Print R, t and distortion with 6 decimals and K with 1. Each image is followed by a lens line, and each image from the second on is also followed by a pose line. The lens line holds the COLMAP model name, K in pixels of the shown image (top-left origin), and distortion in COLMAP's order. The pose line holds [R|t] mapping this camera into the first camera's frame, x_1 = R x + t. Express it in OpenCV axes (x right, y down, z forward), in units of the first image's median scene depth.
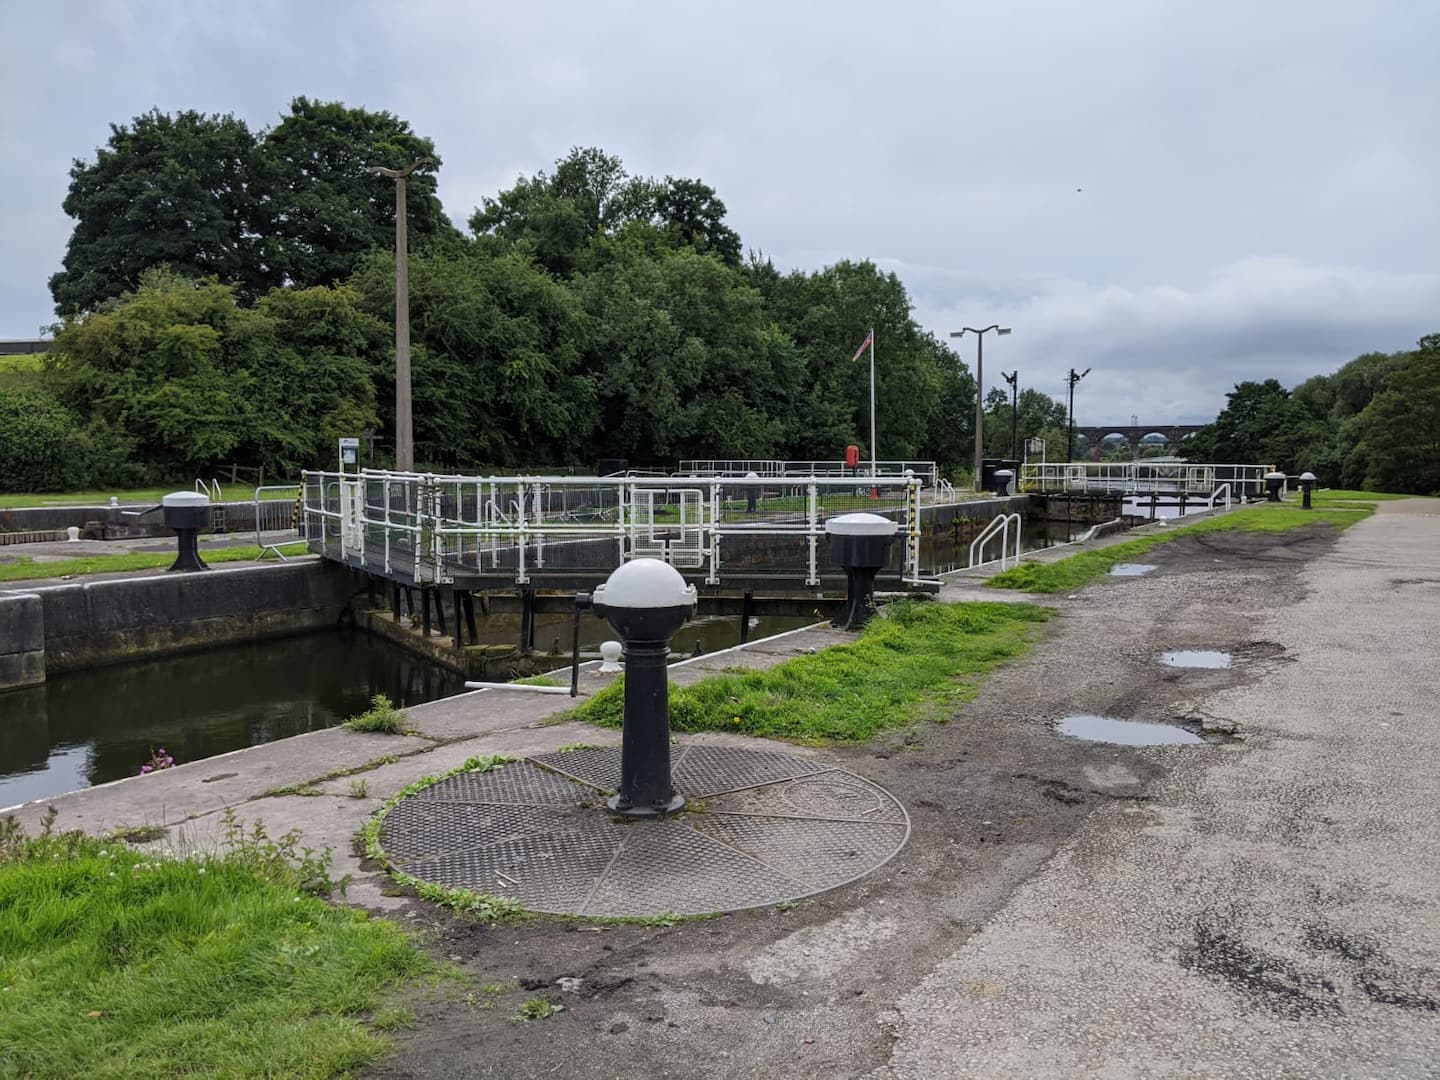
lens RADIAL K [[1054.1, 0, 720.3], [0, 1054.1, 569.6], [0, 0, 1]] dist [0.003655, -0.036782]
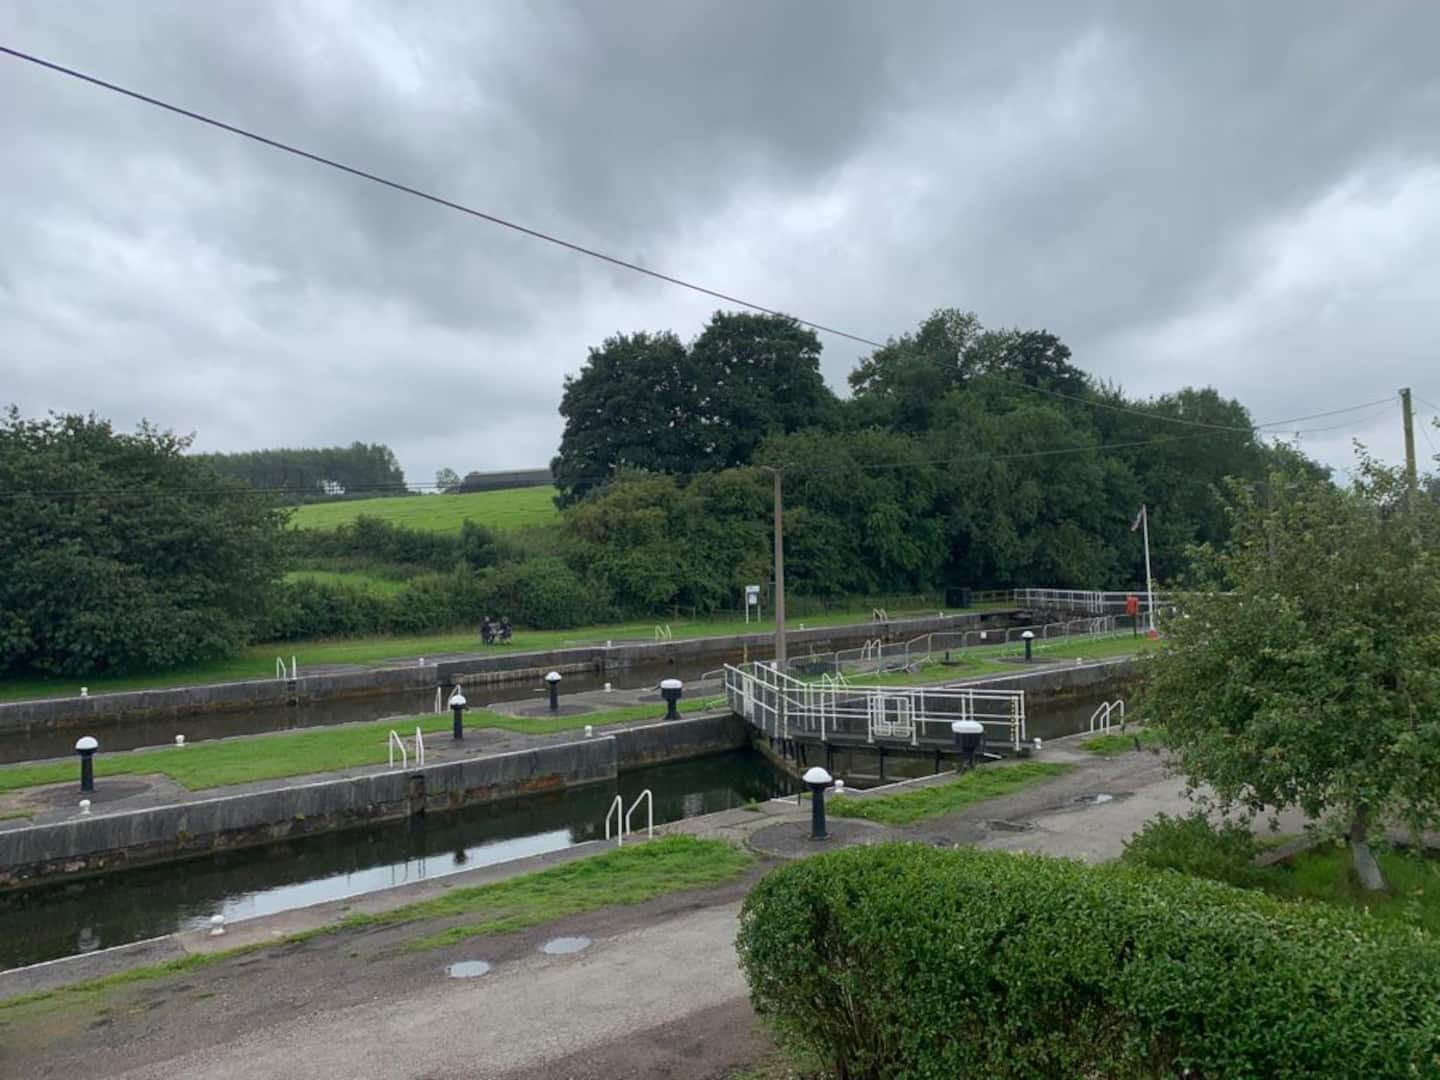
lens RADIAL K [[1106.2, 0, 717.1], [0, 1106.2, 556.7], [0, 0, 1]] dist [0.242959, -0.596542]
pose [[0.930251, -0.023002, -0.366203, 0.111020], [-0.002085, 0.997686, -0.067965, -0.050753], [0.366919, 0.063988, 0.928050, -0.295727]]
